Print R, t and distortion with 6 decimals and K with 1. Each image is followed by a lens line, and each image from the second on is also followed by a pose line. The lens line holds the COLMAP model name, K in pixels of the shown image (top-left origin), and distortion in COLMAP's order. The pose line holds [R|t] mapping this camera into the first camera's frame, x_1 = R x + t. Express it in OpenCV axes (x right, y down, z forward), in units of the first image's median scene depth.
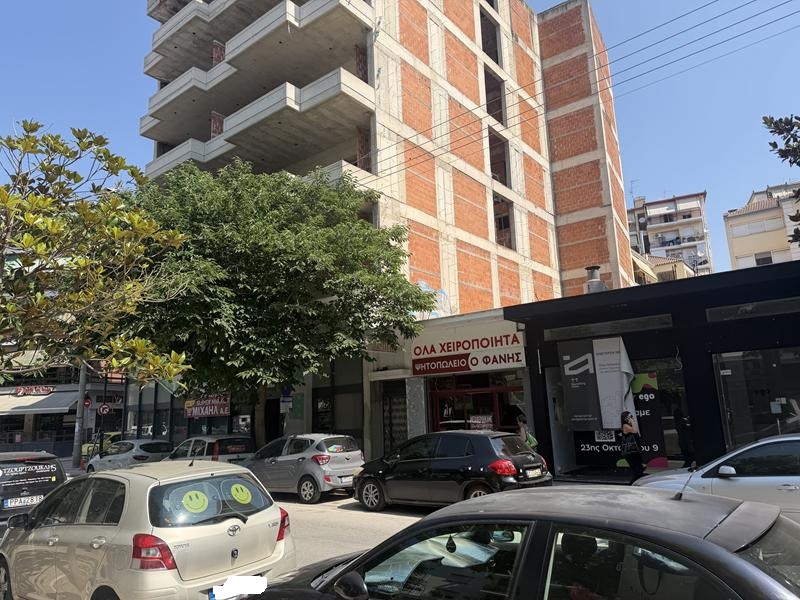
lens RADIAL K [[540.5, 0, 400.0], [0, 540.5, 300.0], [0, 0, 1]] dist [0.060131, -0.118908]
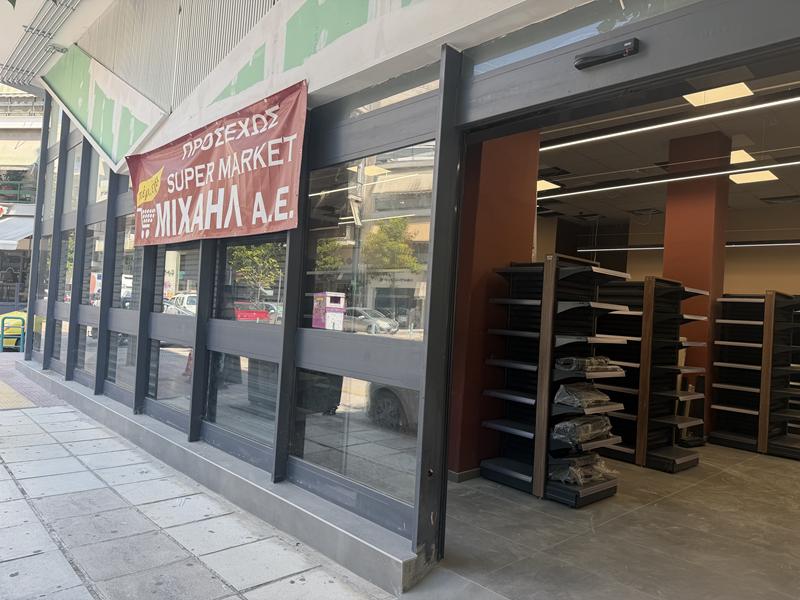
lens RADIAL K [[540.5, 0, 400.0], [0, 540.5, 300.0], [0, 0, 1]] dist [0.060131, -0.118908]
pose [[0.986600, 0.092448, -0.134437, -0.241294], [-0.067179, 0.981067, 0.181643, 0.189261], [0.148684, -0.170177, 0.974132, 0.781560]]
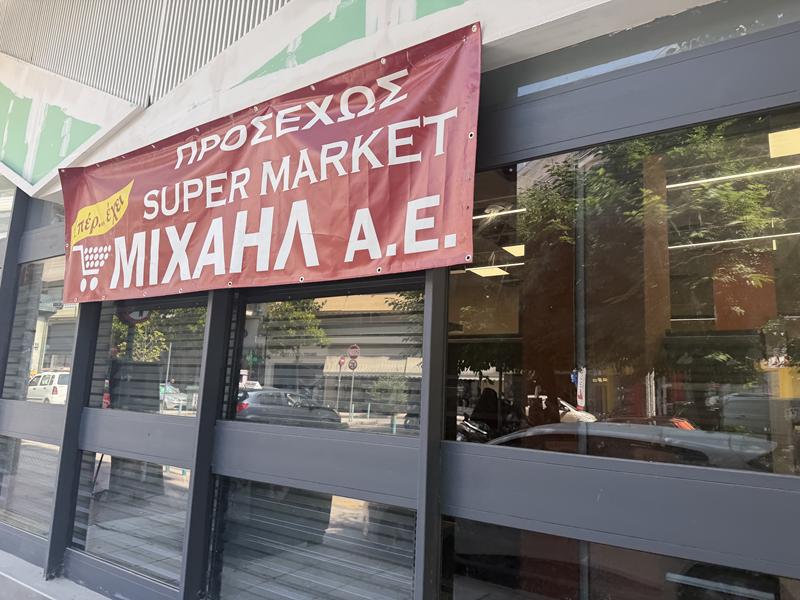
lens RADIAL K [[524.8, 0, 401.9], [0, 524.8, 306.6], [0, 0, 1]] dist [0.042663, -0.056787]
pose [[0.992515, 0.093077, 0.079062, -0.312409], [-0.096228, 0.994671, 0.037018, 0.204502], [-0.075196, -0.044348, 0.996182, 0.849868]]
